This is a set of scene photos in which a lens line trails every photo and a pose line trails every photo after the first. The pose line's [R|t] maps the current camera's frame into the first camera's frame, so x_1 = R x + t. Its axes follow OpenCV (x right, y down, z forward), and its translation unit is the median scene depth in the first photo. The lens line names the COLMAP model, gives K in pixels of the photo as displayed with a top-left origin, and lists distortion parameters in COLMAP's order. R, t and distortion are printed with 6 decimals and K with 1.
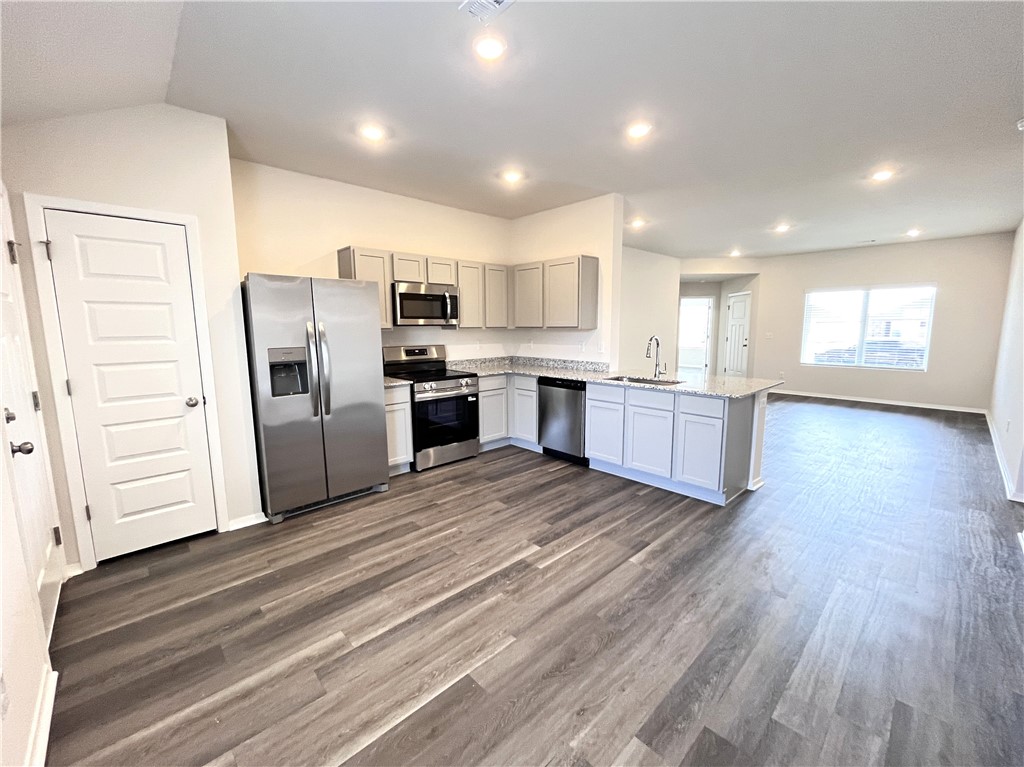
lens RADIAL K [[419.4, 0, 512.0], [0, 419.4, 383.5], [0, 0, 1]] dist [-0.000843, -0.000111]
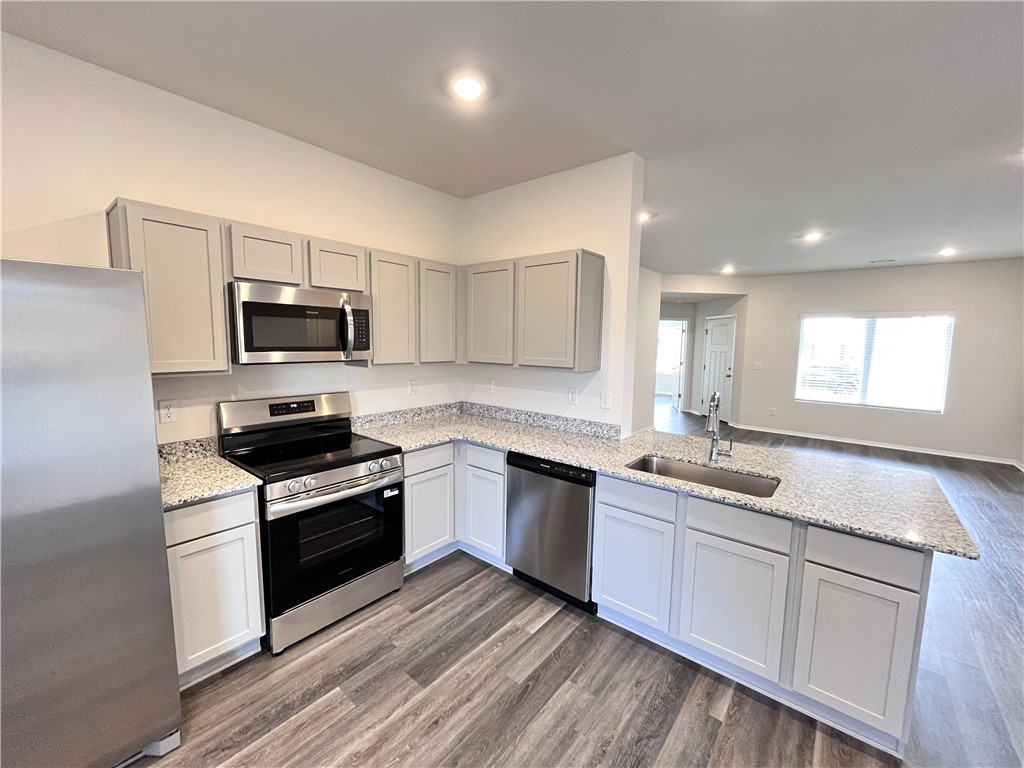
lens RADIAL K [[415.0, 0, 512.0], [0, 415.0, 384.0], [0, 0, 1]] dist [-0.001886, 0.000068]
pose [[0.991902, 0.009513, 0.126647, -0.006680], [-0.005630, 0.999504, -0.030989, -0.099145], [-0.126879, 0.030025, 0.991464, 0.446551]]
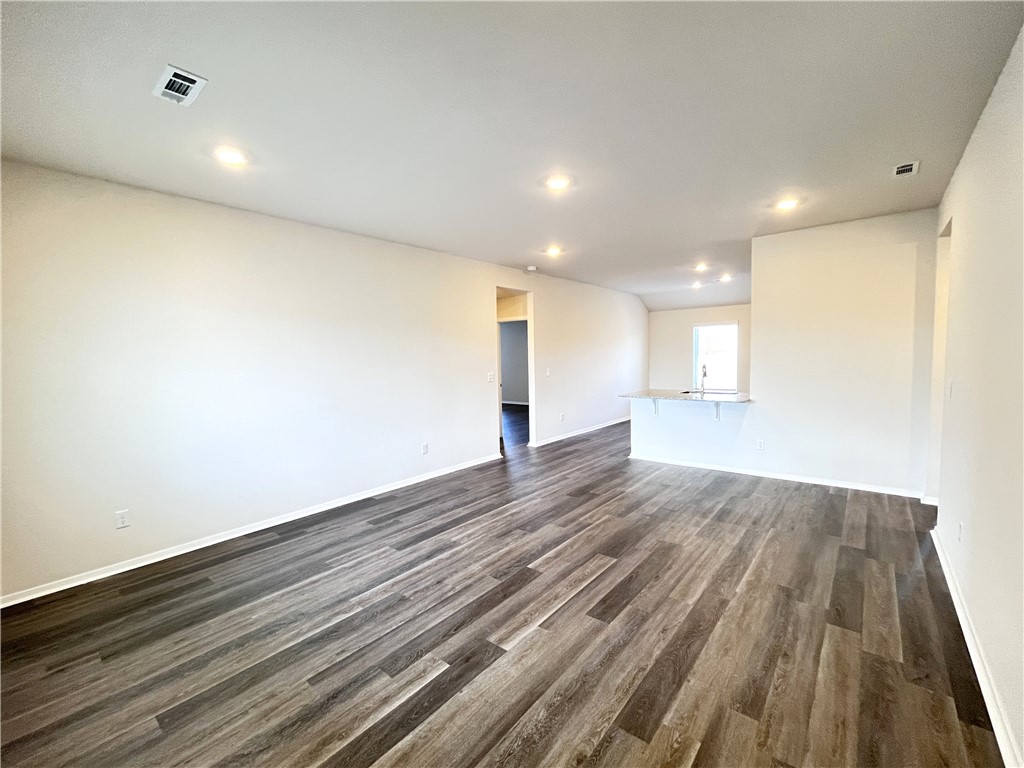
lens RADIAL K [[439.4, 0, 512.0], [0, 439.4, 384.0], [0, 0, 1]] dist [-0.000963, 0.000088]
pose [[-0.991926, 0.036723, -0.121389, 1.106418], [0.011461, 0.979199, 0.202578, -0.333252], [0.126303, 0.199551, -0.971713, 2.244358]]
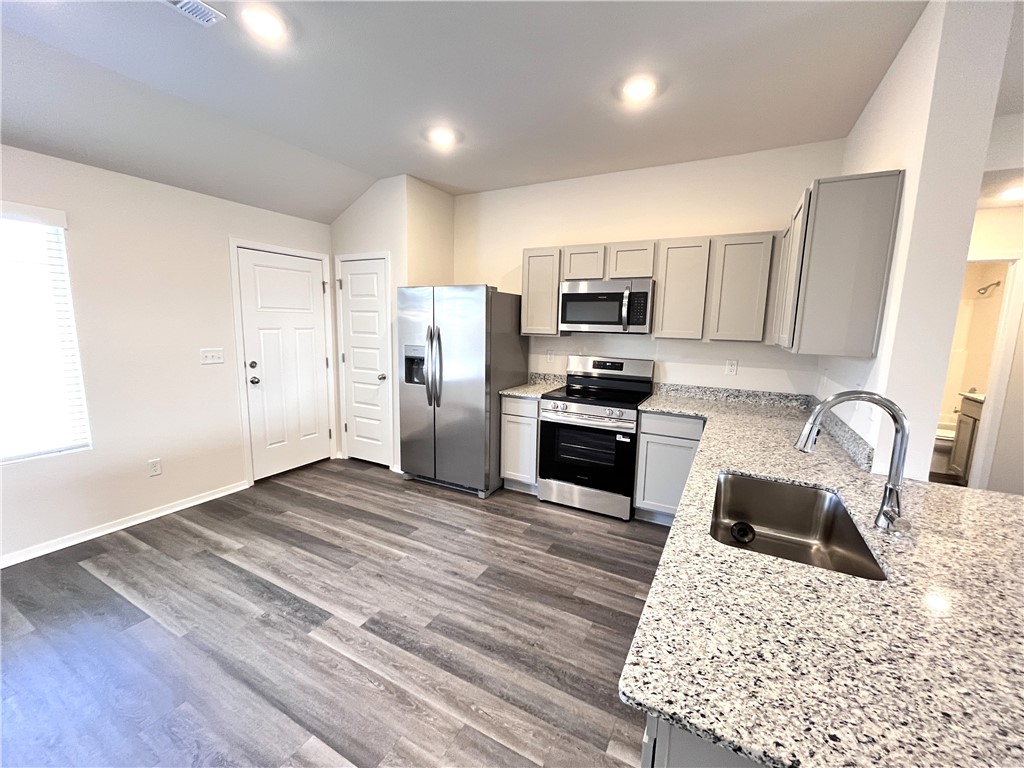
lens RADIAL K [[415.0, 0, 512.0], [0, 415.0, 384.0], [0, 0, 1]] dist [-0.001886, 0.000068]
pose [[0.319520, 0.152708, -0.935194, 0.510955], [-0.153472, 0.982238, 0.107955, -0.106395], [0.935068, 0.109033, 0.337282, 0.614476]]
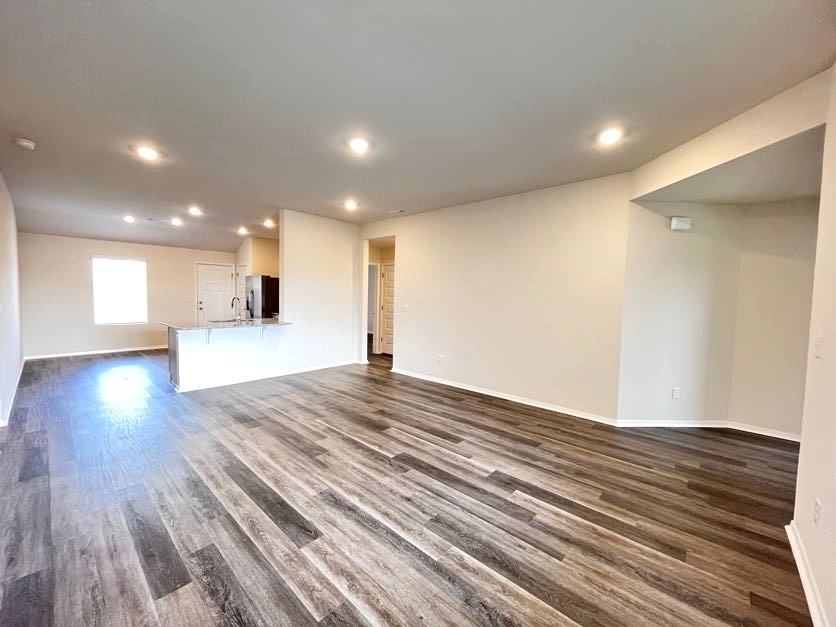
lens RADIAL K [[336.8, 0, 418.0], [0, 336.8, 313.5], [0, 0, 1]] dist [0.000494, -0.000017]
pose [[0.080440, 0.064159, -0.994692, 1.684551], [-0.157994, 0.986131, 0.050830, -0.220584], [0.984158, 0.153067, 0.089461, 1.534072]]
